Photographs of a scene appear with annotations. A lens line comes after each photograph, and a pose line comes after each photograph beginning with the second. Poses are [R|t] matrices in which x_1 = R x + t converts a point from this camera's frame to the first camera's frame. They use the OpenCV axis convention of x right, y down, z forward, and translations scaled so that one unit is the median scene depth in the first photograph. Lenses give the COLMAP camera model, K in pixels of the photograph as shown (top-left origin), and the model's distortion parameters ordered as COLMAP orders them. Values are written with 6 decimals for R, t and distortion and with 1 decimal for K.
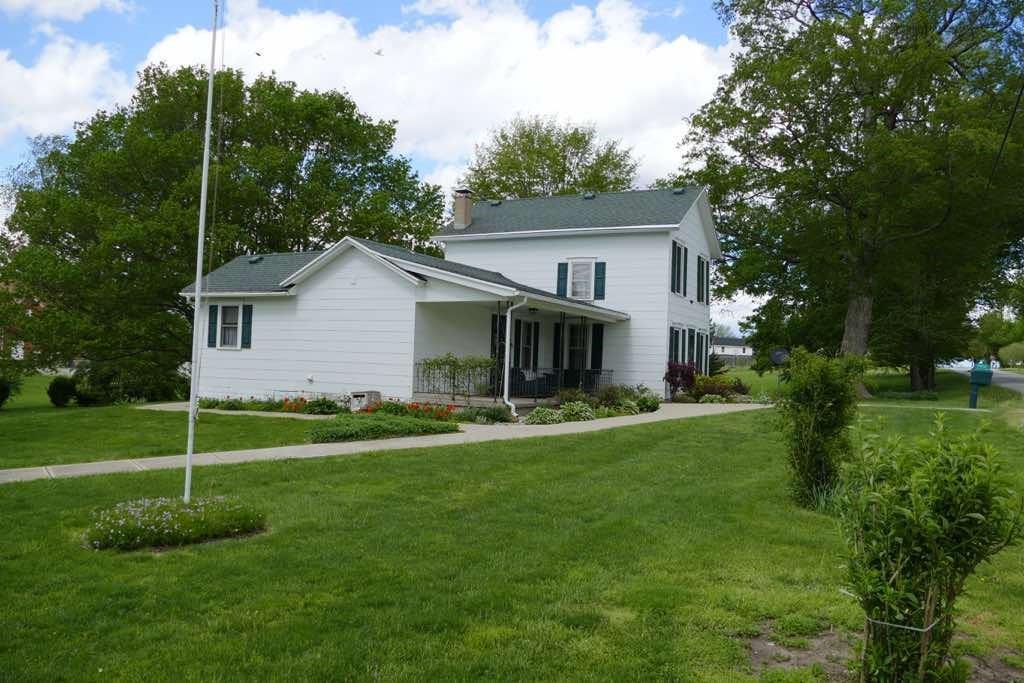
lens RADIAL K [[755.7, 0, 512.8], [0, 755.7, 346.3], [0, 0, 1]] dist [-0.006368, -0.001551]
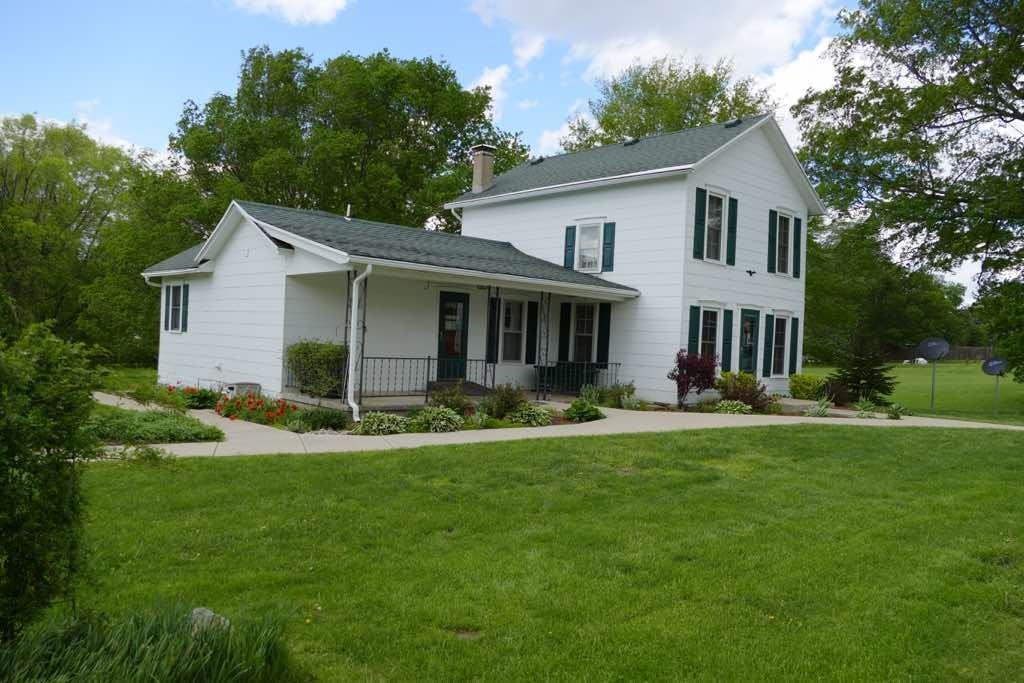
lens RADIAL K [[755.7, 0, 505.6], [0, 755.7, 332.4], [0, 0, 1]] dist [-0.006368, -0.001551]
pose [[0.933395, 0.006667, -0.358789, 0.298215], [-0.007383, 0.999973, -0.000626, 0.001298], [0.358775, 0.003233, 0.933418, 0.251098]]
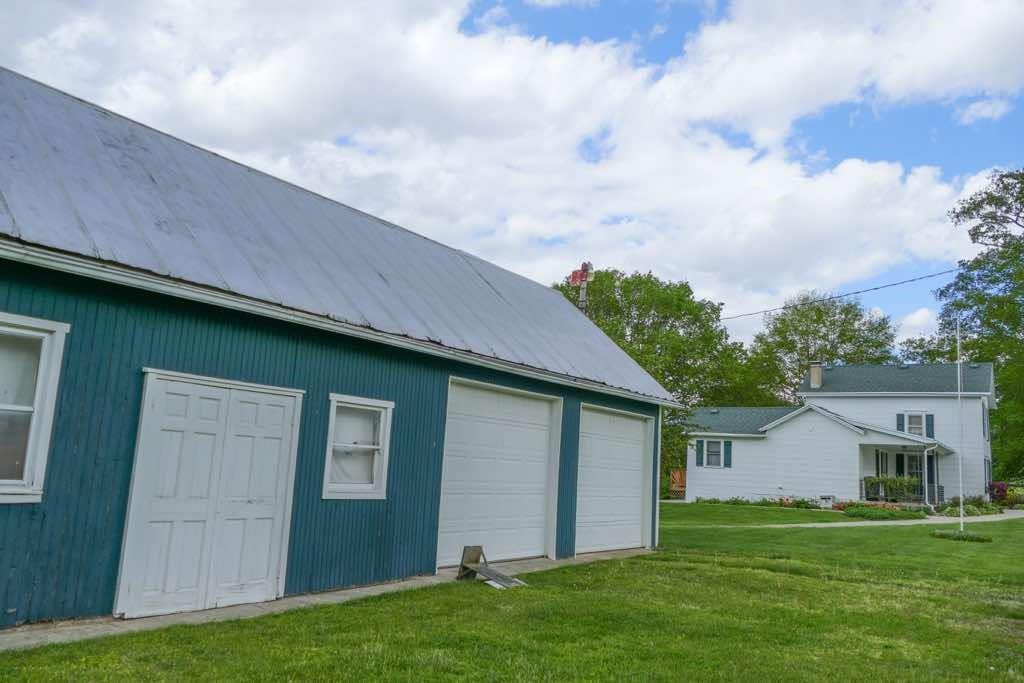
lens RADIAL K [[774.8, 0, 521.0], [0, 774.8, 339.9], [0, 0, 1]] dist [-0.008810, 0.004828]
pose [[0.993573, 0.007021, -0.112974, -0.537454], [-0.023647, 0.988927, -0.146507, -0.012891], [0.110695, 0.148237, 0.982737, -0.659342]]
